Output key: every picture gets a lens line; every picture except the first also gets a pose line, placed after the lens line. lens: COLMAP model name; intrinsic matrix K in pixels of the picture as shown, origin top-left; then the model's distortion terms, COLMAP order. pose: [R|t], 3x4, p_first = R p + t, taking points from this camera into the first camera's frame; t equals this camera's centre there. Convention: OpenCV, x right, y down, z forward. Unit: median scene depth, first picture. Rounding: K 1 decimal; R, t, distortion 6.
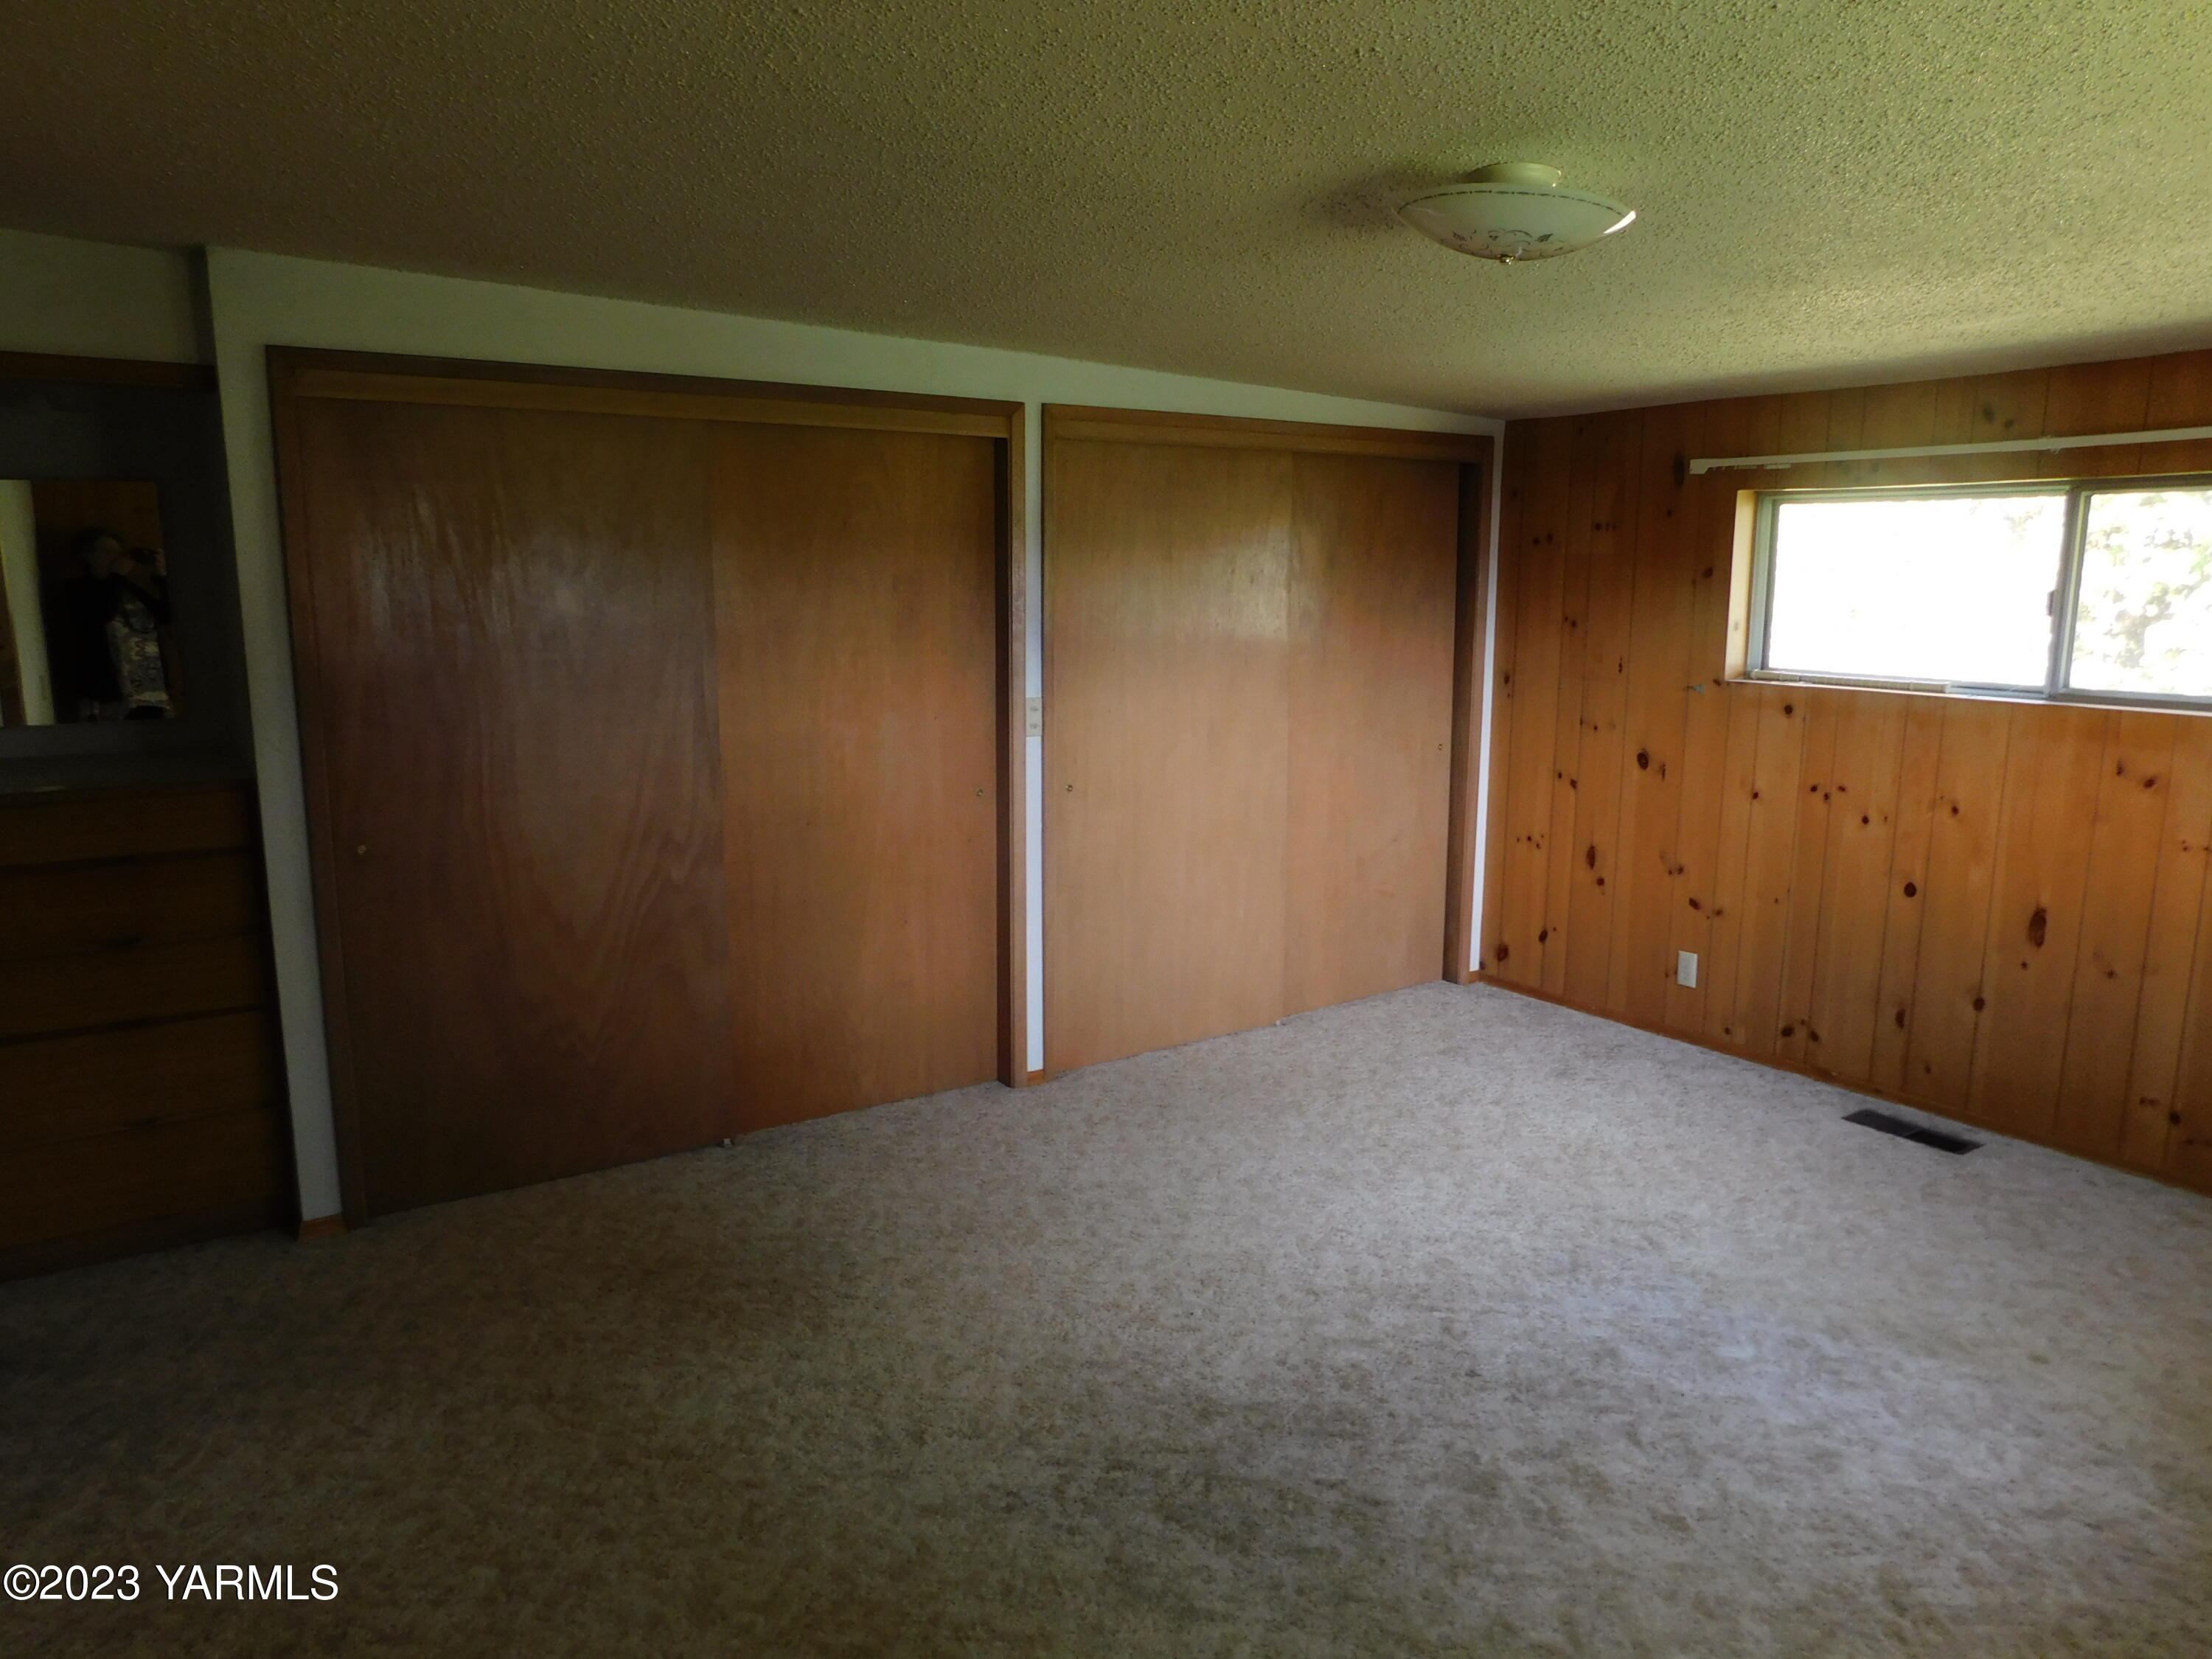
lens RADIAL K [[1475.0, 0, 1106.0], [0, 1475.0, 829.5], [0, 0, 1]] dist [-0.040112, 0.007130]
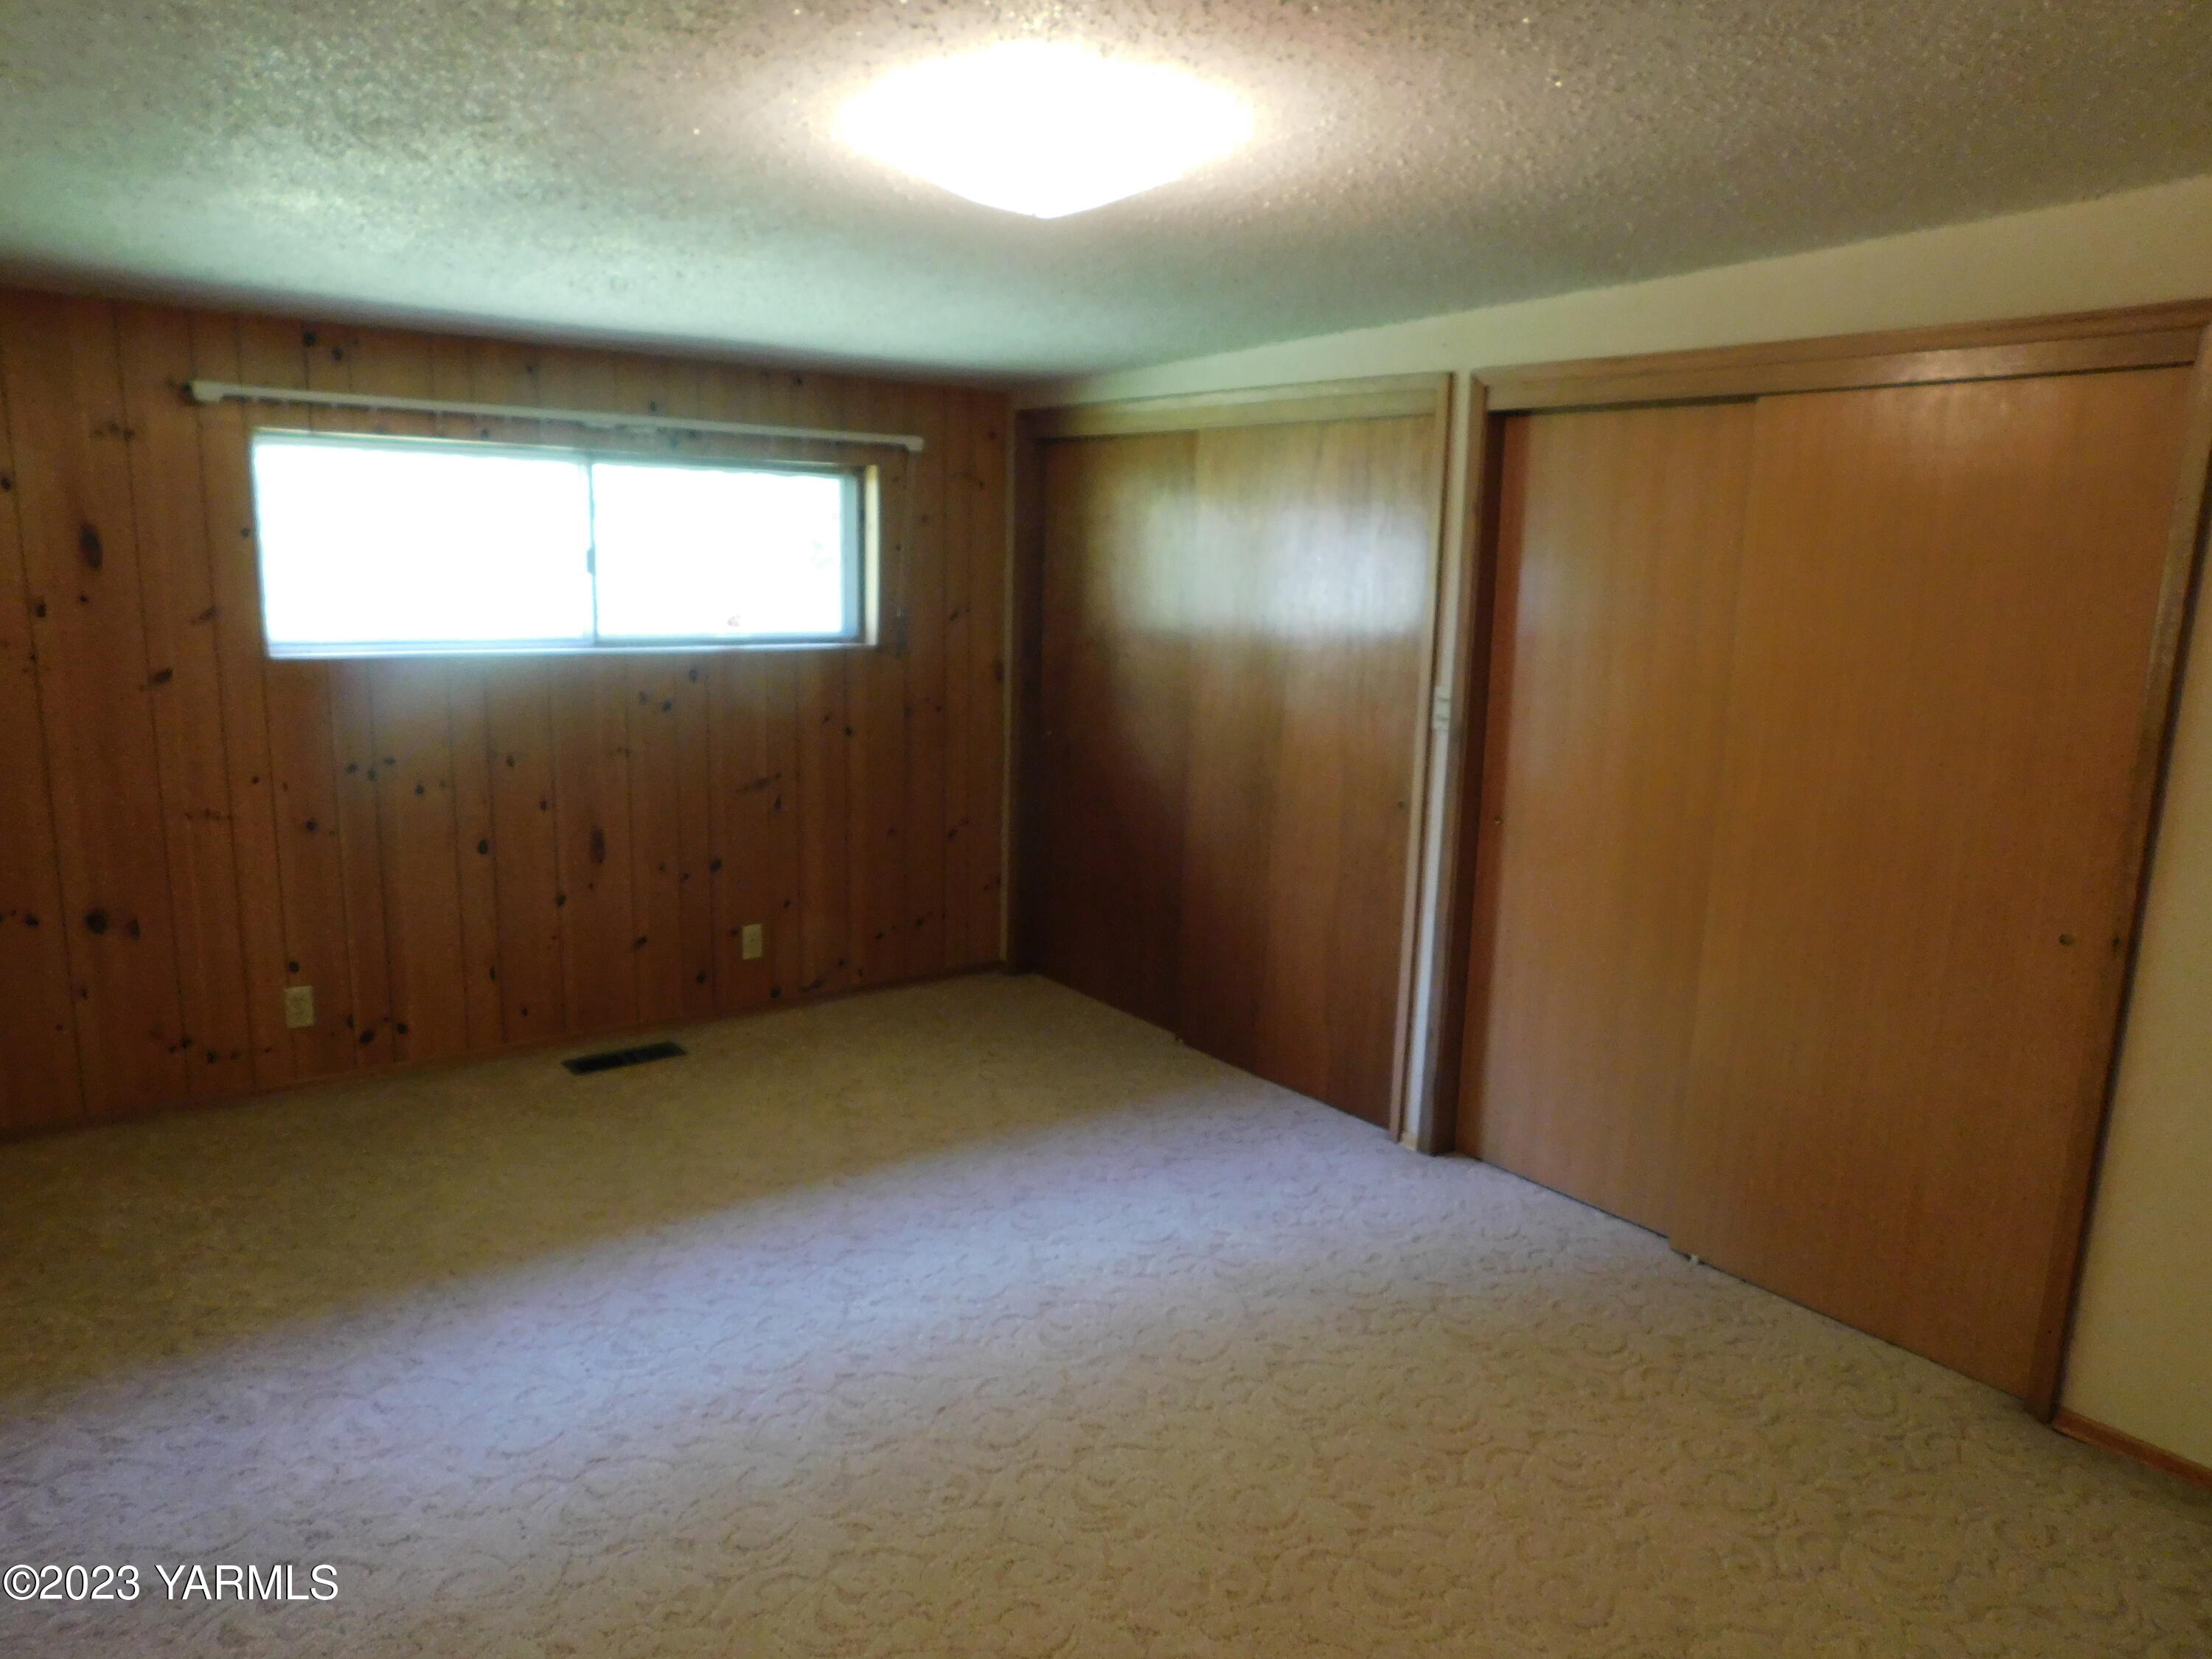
lens RADIAL K [[1475.0, 0, 1106.0], [0, 1475.0, 829.5], [0, 0, 1]] dist [-0.040112, 0.007130]
pose [[-0.007950, -0.187860, 0.982164, -0.478258], [0.138882, 0.972468, 0.187130, -0.110071], [-0.990277, 0.137892, 0.018359, 0.612305]]
